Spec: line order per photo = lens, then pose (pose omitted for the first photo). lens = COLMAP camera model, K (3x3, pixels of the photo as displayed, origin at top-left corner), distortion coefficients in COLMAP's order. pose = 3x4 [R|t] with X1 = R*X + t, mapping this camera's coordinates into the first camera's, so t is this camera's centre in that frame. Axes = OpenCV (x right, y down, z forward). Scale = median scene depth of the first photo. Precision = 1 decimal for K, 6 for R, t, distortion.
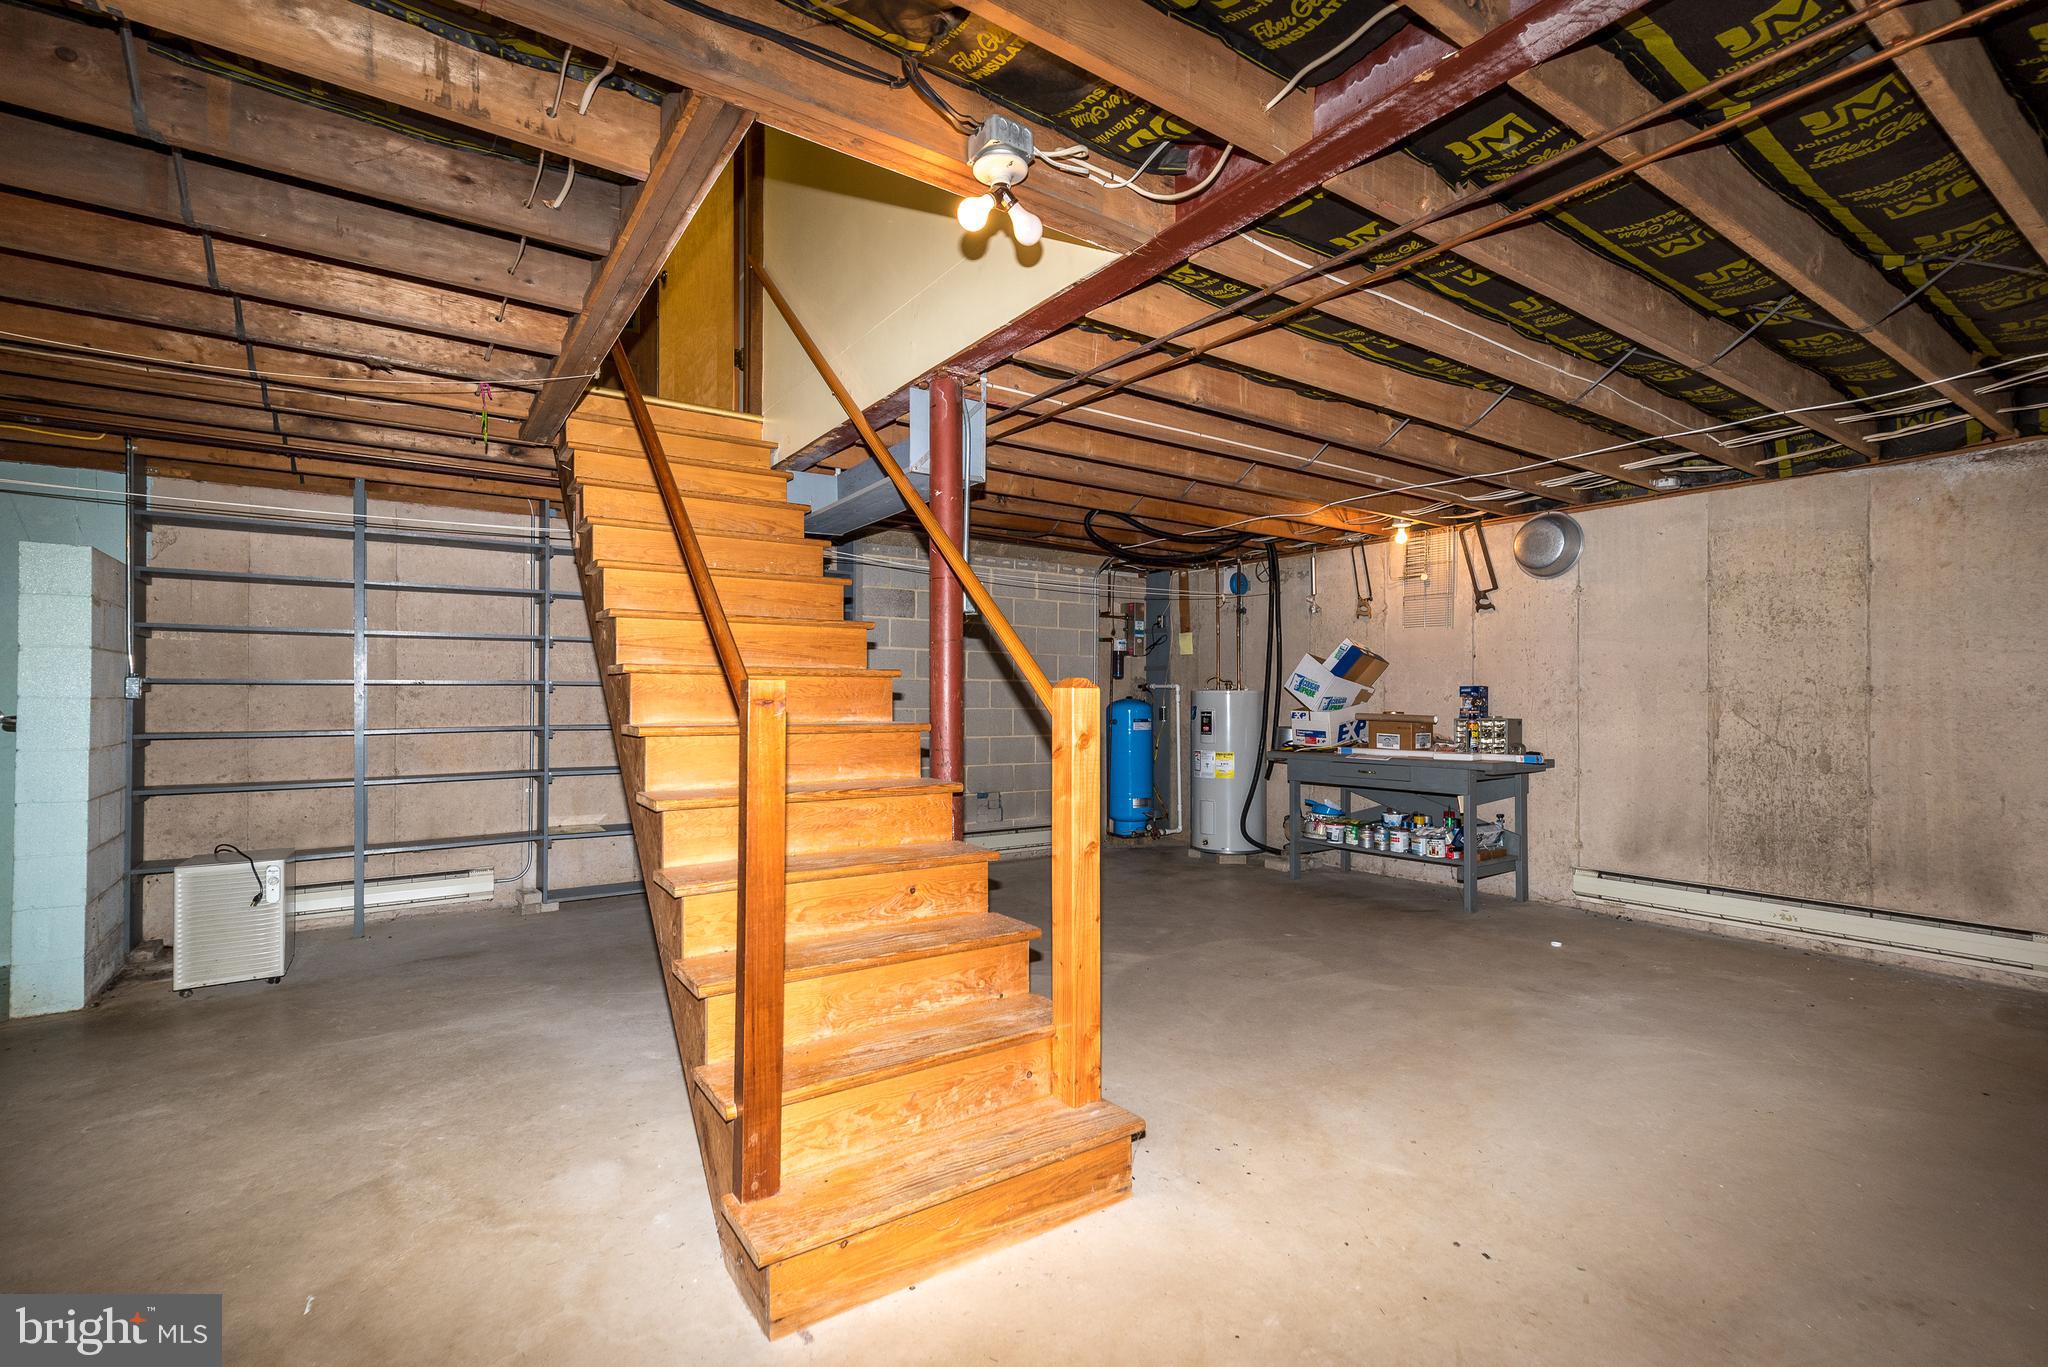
lens RADIAL K [[906.2, 0, 1024.0], [0, 906.2, 683.5], [0, 0, 1]] dist [0.000571, 0.000207]
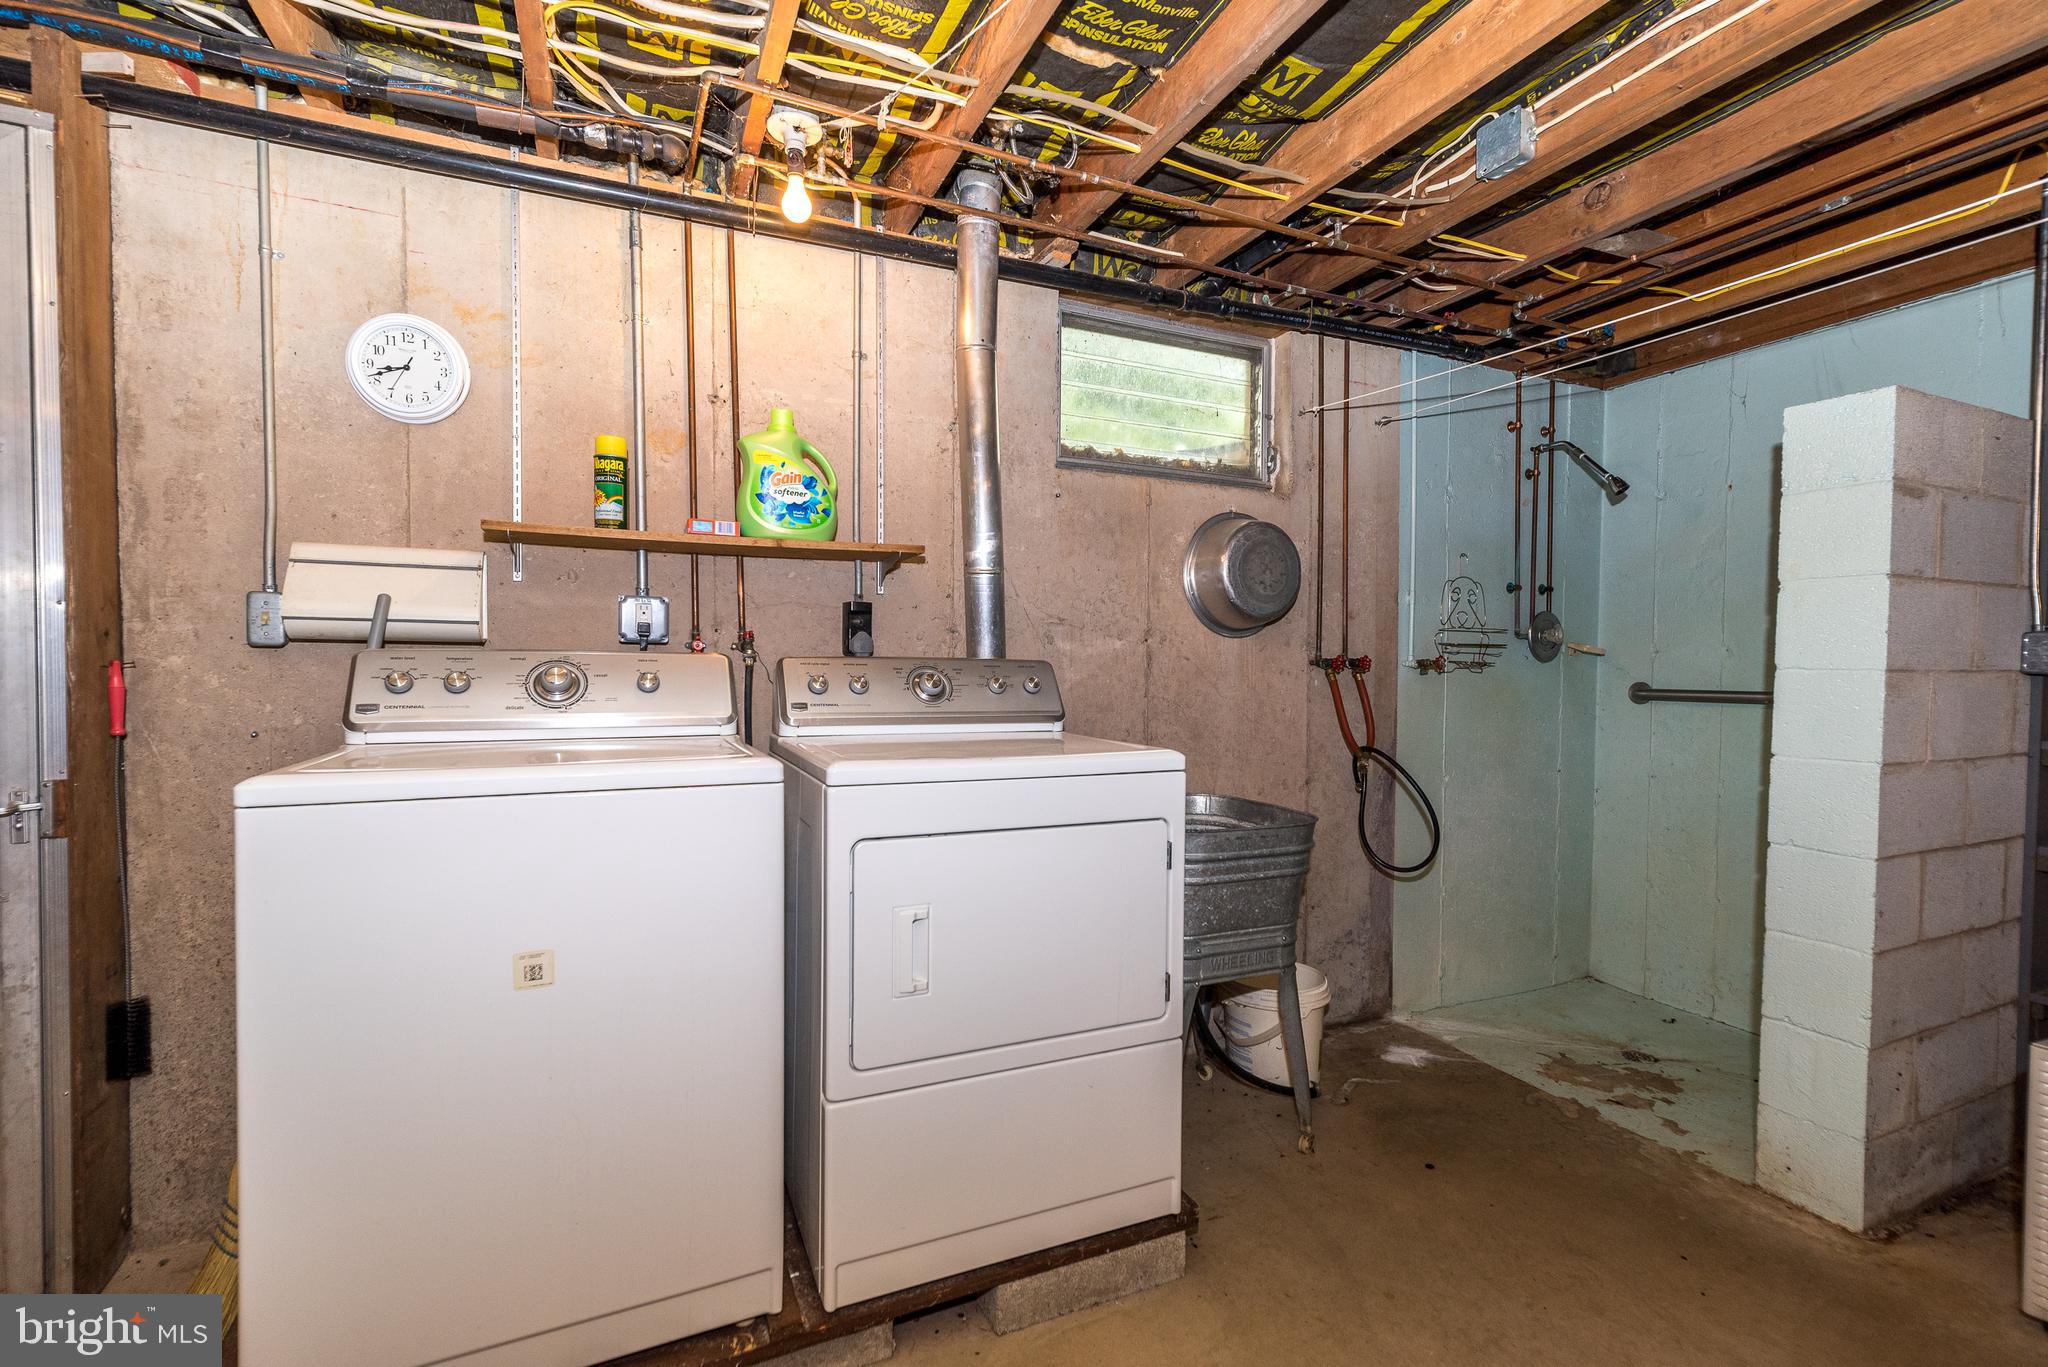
lens RADIAL K [[906.2, 0, 1024.0], [0, 906.2, 683.5], [0, 0, 1]] dist [0.000571, 0.000207]
pose [[-0.184769, 0.021749, -0.982541, -0.401316], [0.003932, 0.999763, 0.021391, 0.009990], [0.982774, 0.000089, -0.184811, 0.589857]]
